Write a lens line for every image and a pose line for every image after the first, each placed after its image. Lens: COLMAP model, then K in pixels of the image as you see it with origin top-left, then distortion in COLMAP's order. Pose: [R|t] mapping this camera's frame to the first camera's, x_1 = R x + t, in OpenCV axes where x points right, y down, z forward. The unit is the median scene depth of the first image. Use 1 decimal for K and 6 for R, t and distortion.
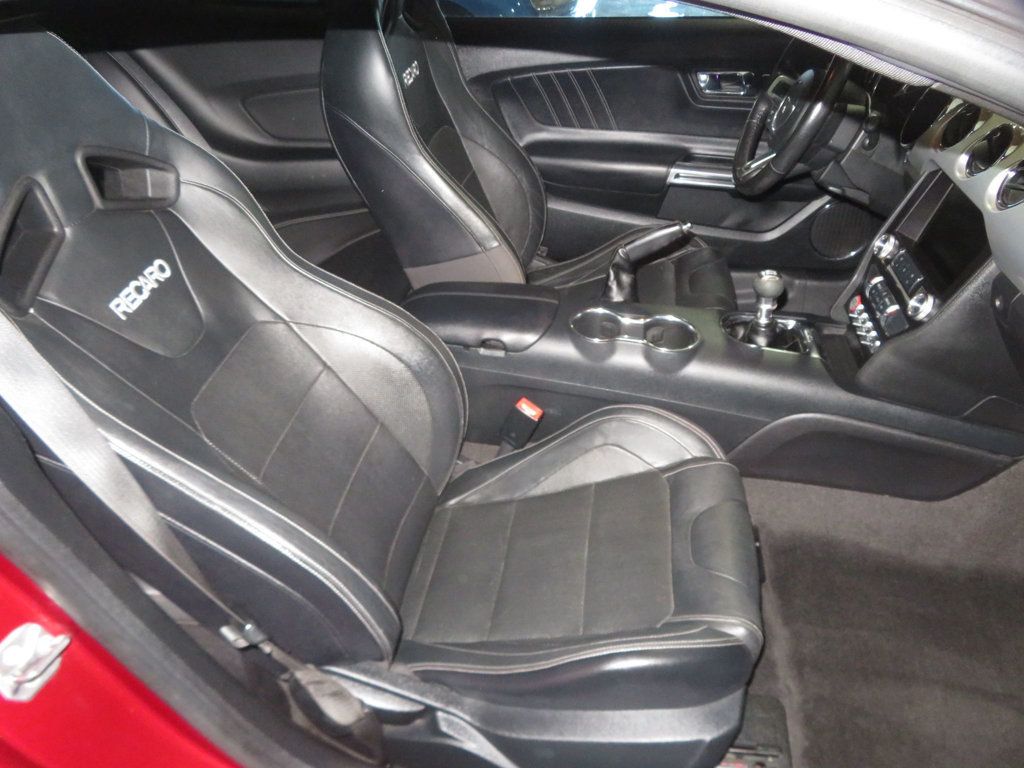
lens RADIAL K [[735.5, 0, 514.9], [0, 735.5, 385.0], [0, 0, 1]] dist [0.005255, -0.001882]
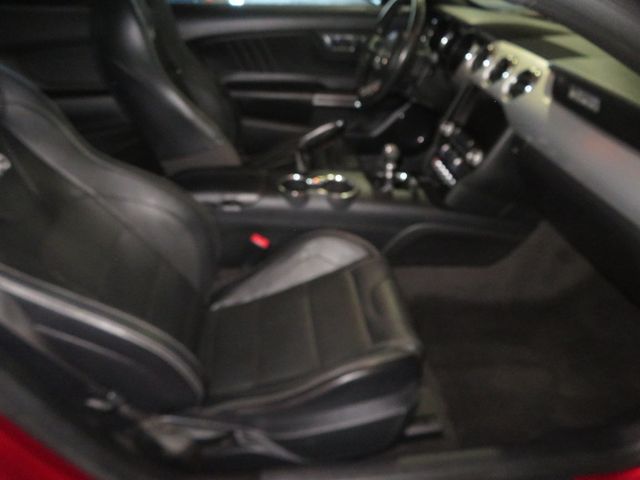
lens RADIAL K [[459.7, 0, 319.1], [0, 459.7, 240.6], [0, 0, 1]] dist [0.005255, -0.001882]
pose [[0.964103, -0.110892, 0.241263, -0.099096], [0.113361, 0.993547, 0.003665, 0.043178], [-0.240113, 0.023816, 0.970453, -0.002251]]
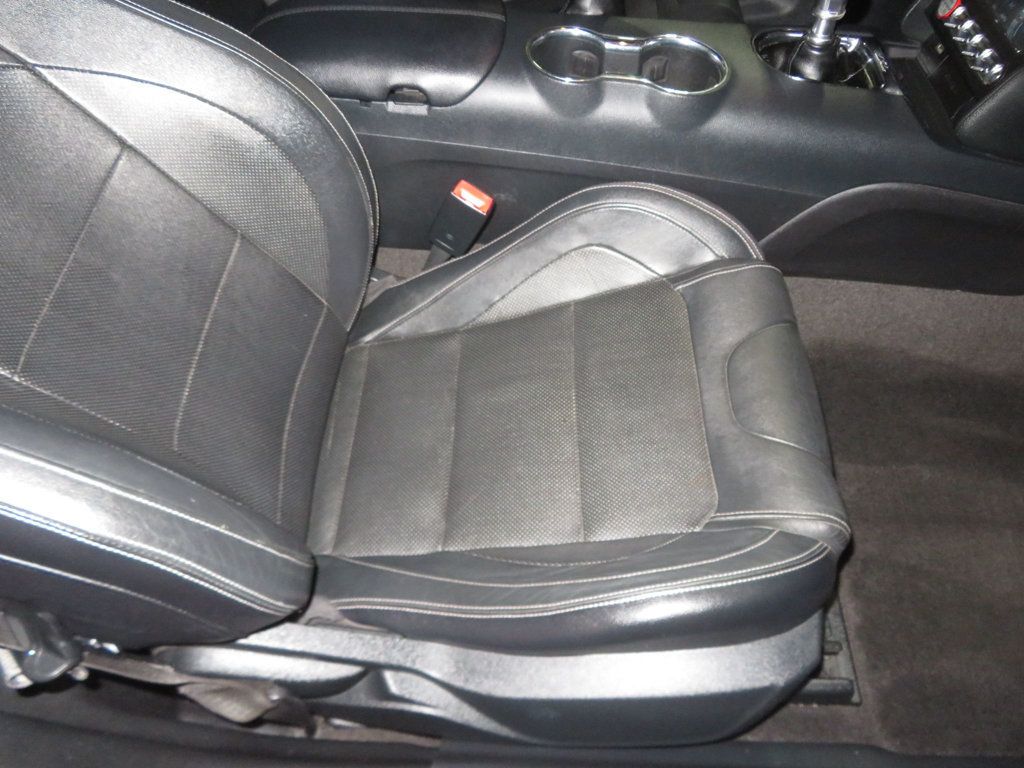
lens RADIAL K [[735.5, 0, 512.6], [0, 735.5, 380.8], [0, 0, 1]] dist [0.005255, -0.001882]
pose [[0.991090, -0.081455, 0.105386, -0.028031], [0.044525, 0.948301, 0.314234, -0.017412], [-0.125533, -0.306741, 0.943478, 0.328969]]
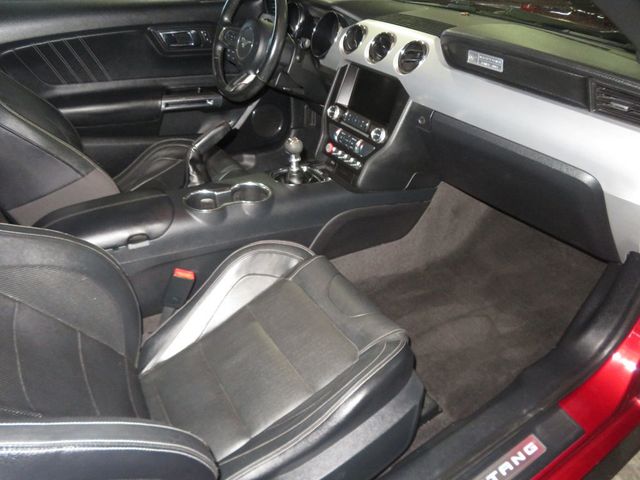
lens RADIAL K [[459.7, 0, 316.4], [0, 459.7, 234.9], [0, 0, 1]] dist [0.005255, -0.001882]
pose [[0.742633, -0.325464, 0.585294, -0.271843], [0.342999, 0.935483, 0.084988, -0.023019], [-0.575193, 0.137640, 0.806355, 0.181513]]
